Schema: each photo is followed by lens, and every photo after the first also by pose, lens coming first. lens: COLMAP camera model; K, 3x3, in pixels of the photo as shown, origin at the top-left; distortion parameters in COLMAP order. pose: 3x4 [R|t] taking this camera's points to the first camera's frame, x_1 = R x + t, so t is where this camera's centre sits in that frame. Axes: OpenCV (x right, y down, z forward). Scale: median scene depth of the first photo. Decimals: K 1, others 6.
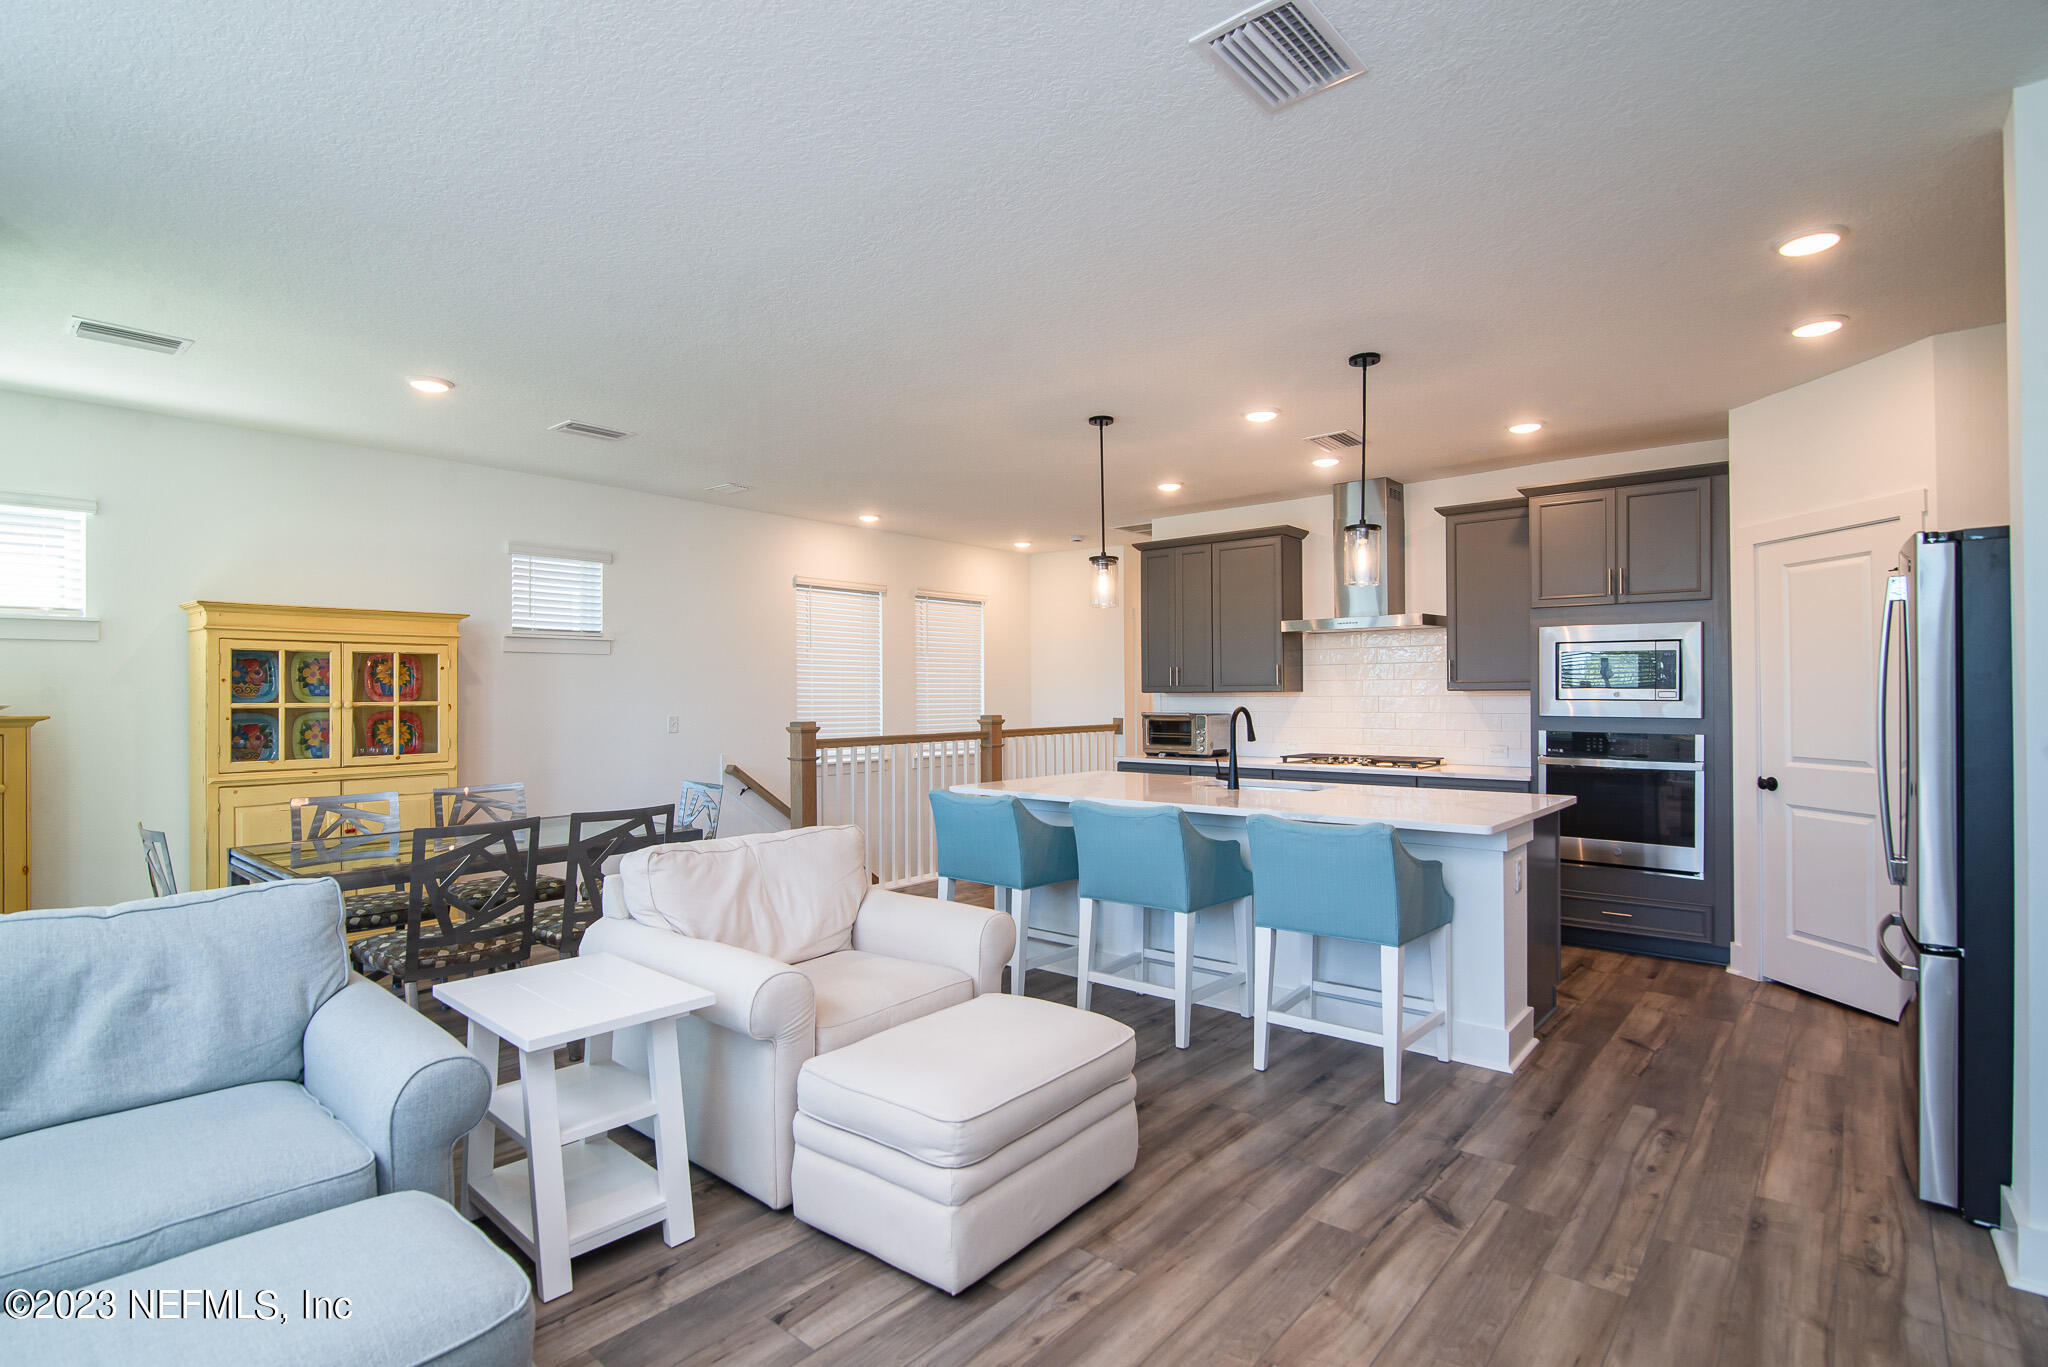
lens RADIAL K [[1008.7, 0, 1015.0], [0, 1008.7, 691.9], [0, 0, 1]] dist [-0.015455, 0.001716]
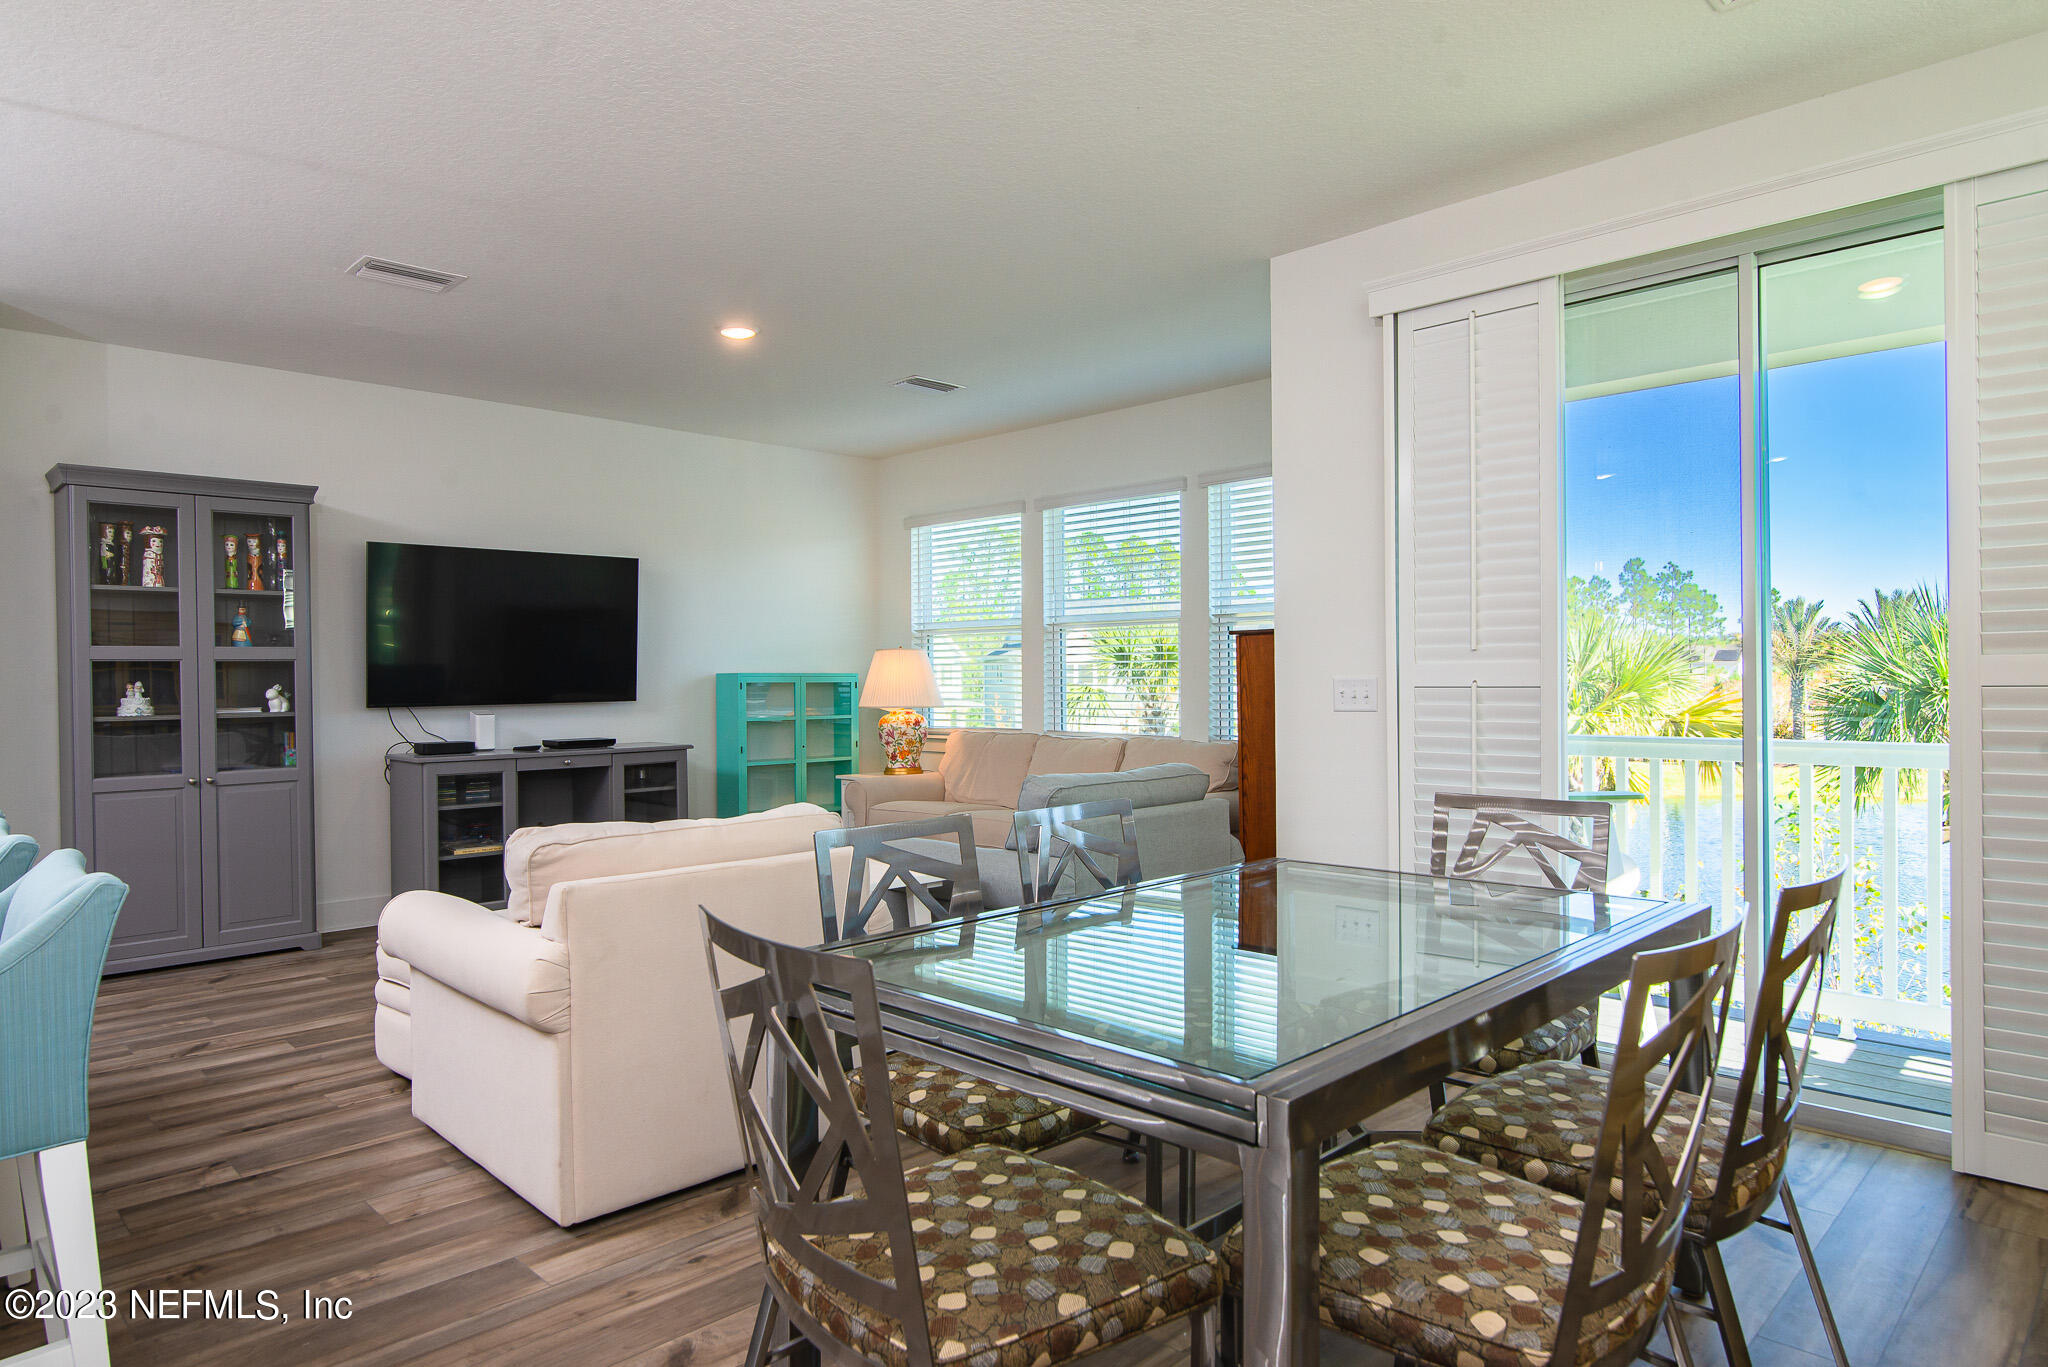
lens RADIAL K [[1211.1, 0, 1008.1], [0, 1211.1, 690.4], [0, 0, 1]] dist [0.003564, -0.004144]
pose [[-0.996909, 0.015932, 0.076937, -0.391203], [0.016653, 0.999823, 0.008740, 0.030933], [-0.076784, 0.009994, -0.996998, 1.292350]]
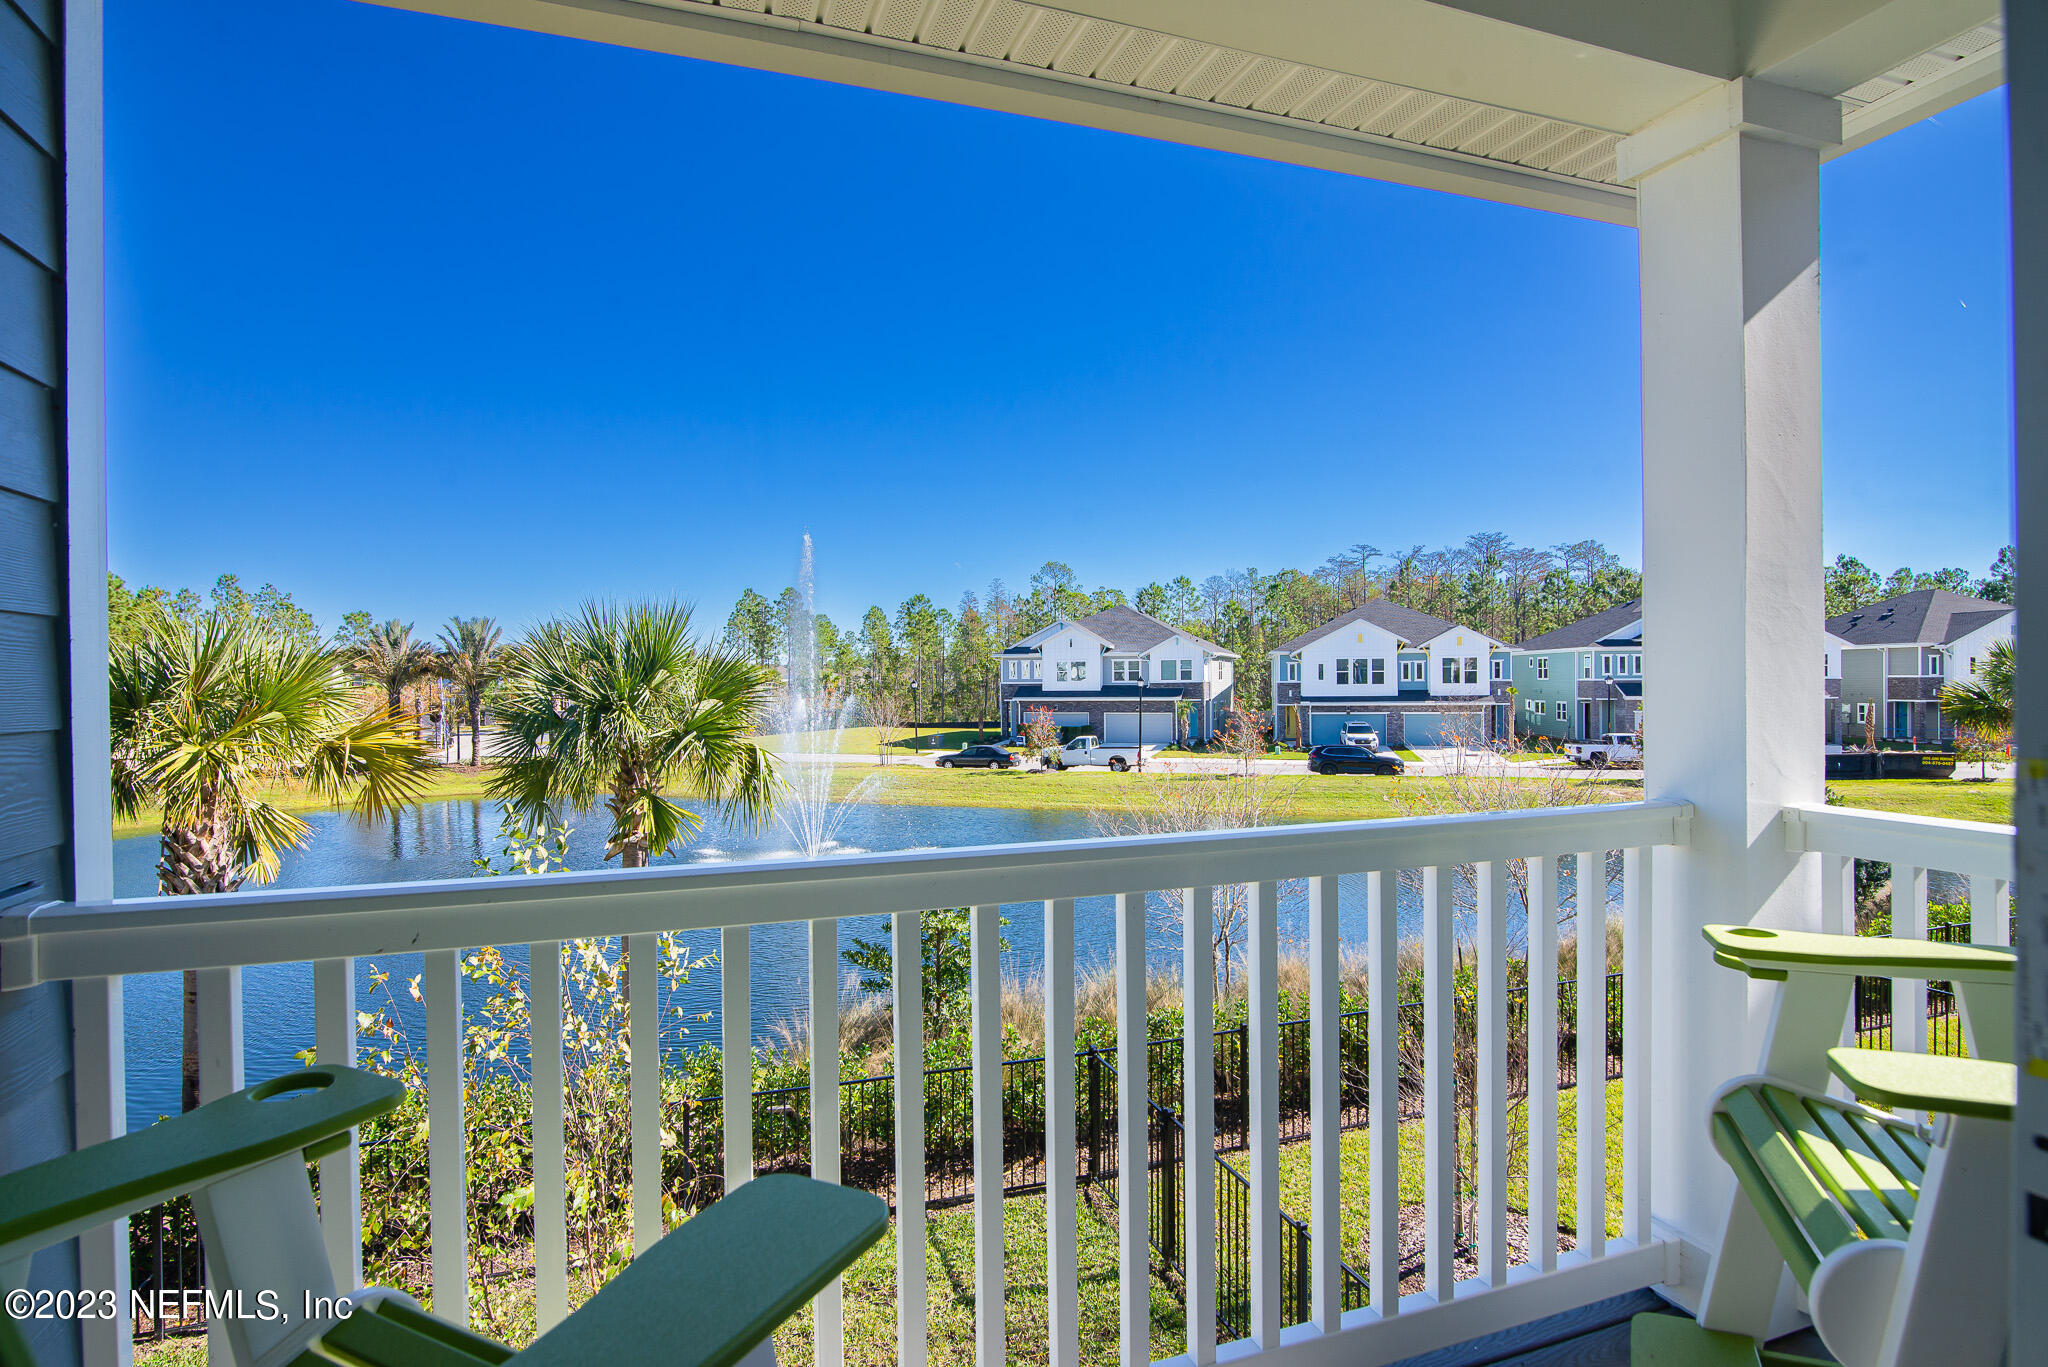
lens RADIAL K [[1051.4, 0, 1014.9], [0, 1051.4, 676.4], [0, 0, 1]] dist [-0.005785, 0.000140]
pose [[-0.500803, 0.009766, -0.865506, -0.627655], [0.013088, 0.999907, 0.003709, 0.029643], [0.865462, -0.009471, -0.500884, 0.554447]]
